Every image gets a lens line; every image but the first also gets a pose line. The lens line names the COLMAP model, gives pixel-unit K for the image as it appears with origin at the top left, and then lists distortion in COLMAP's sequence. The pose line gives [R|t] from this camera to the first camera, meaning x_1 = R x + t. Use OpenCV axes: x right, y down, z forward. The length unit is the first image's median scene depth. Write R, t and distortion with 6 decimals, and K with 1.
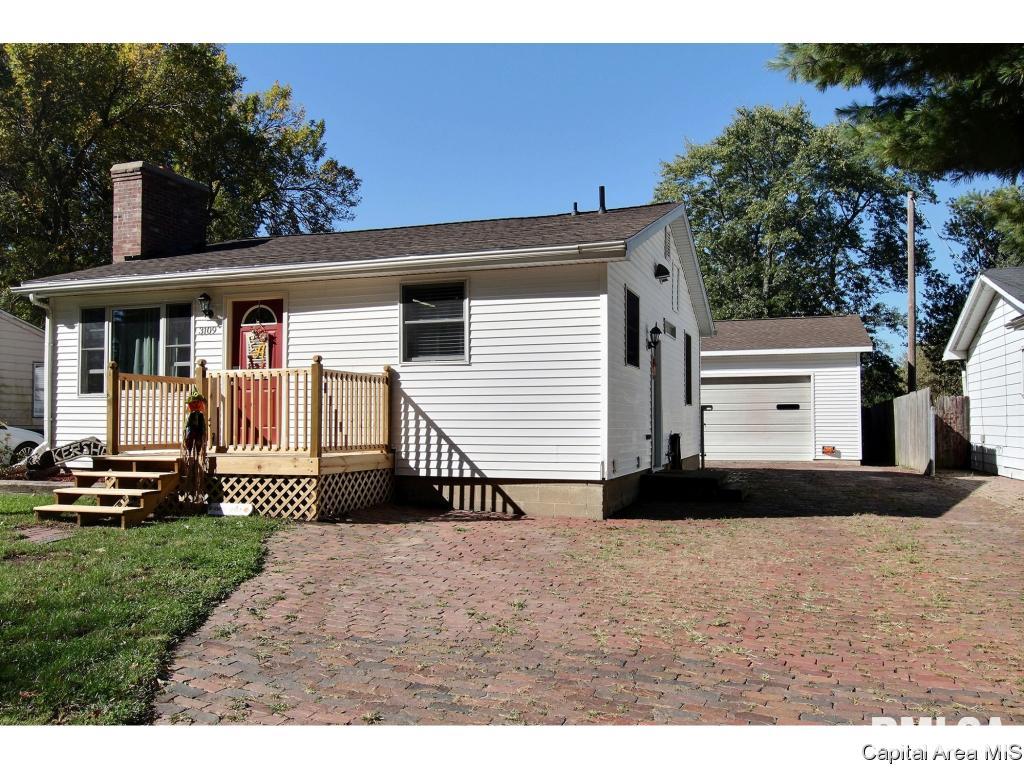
lens RADIAL K [[839.9, 0, 515.5], [0, 839.9, 387.3], [0, 0, 1]] dist [-0.010043, -0.001377]
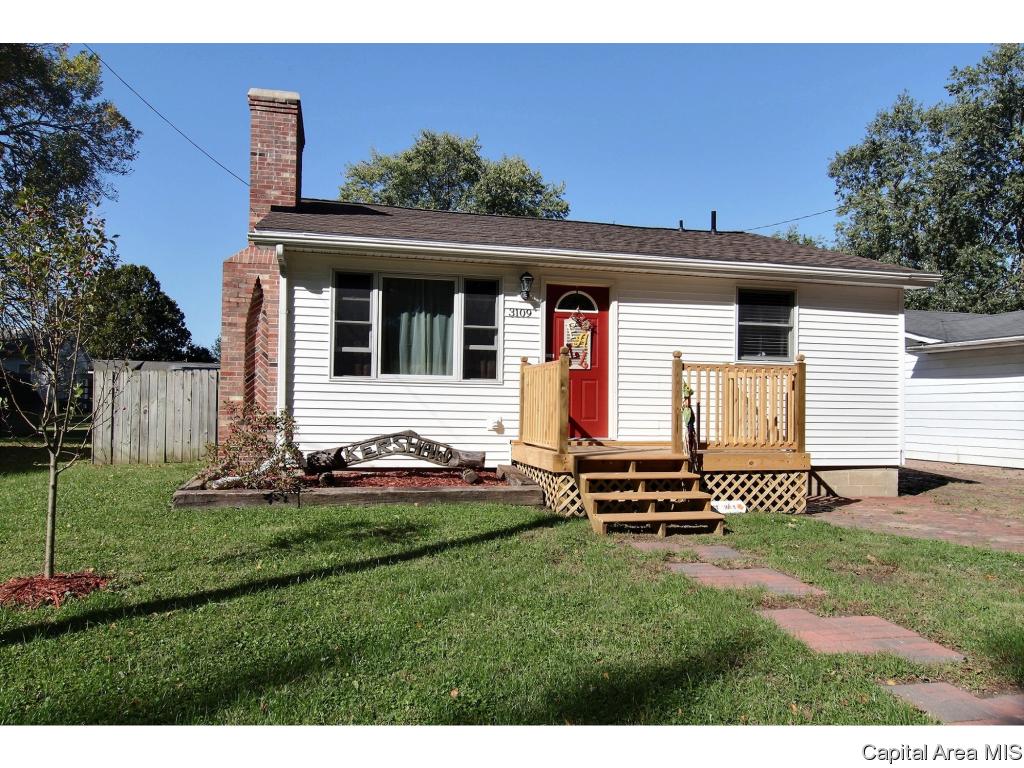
lens RADIAL K [[745.7, 0, 516.4], [0, 745.7, 385.9], [0, 0, 1]] dist [0.002942, -0.009387]
pose [[0.843174, 0.026693, 0.536977, -0.878449], [-0.037150, 0.999272, 0.008660, 0.005006], [-0.536356, -0.027250, 0.843552, 0.348797]]
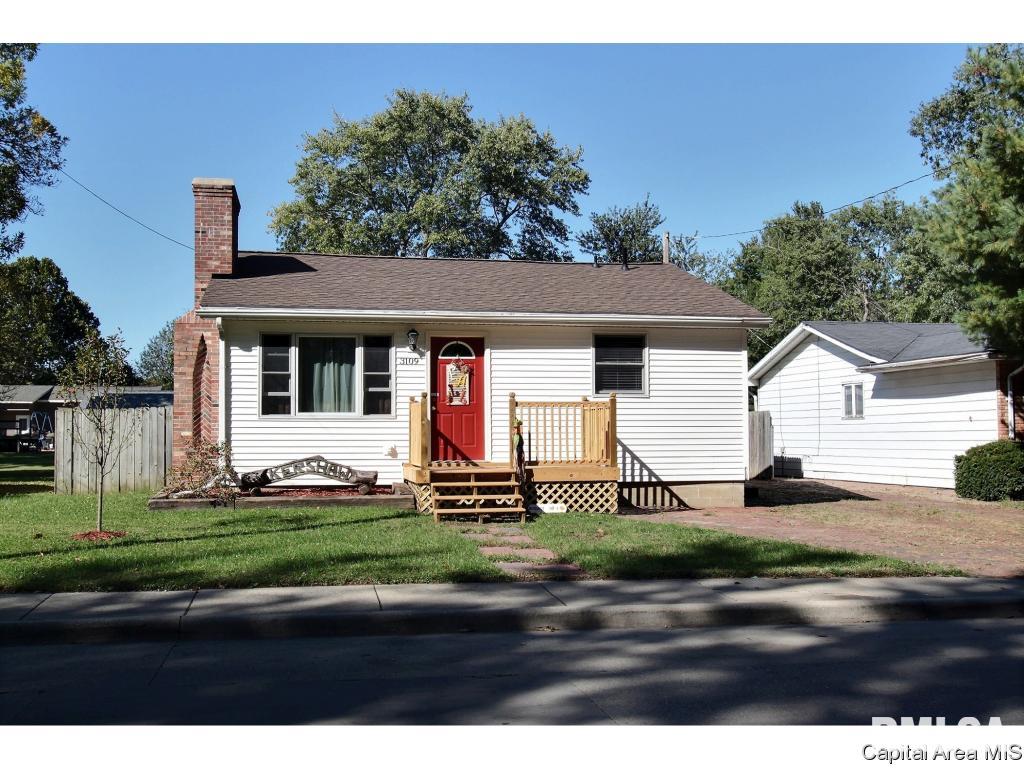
lens RADIAL K [[1069.3, 0, 511.1], [0, 1069.3, 387.0], [0, 0, 1]] dist [0.005881, 0.000000]
pose [[0.868021, 0.018592, 0.496179, -1.058620], [-0.017231, 0.999825, -0.007319, -0.026490], [-0.496228, -0.002196, 0.868189, -0.360587]]
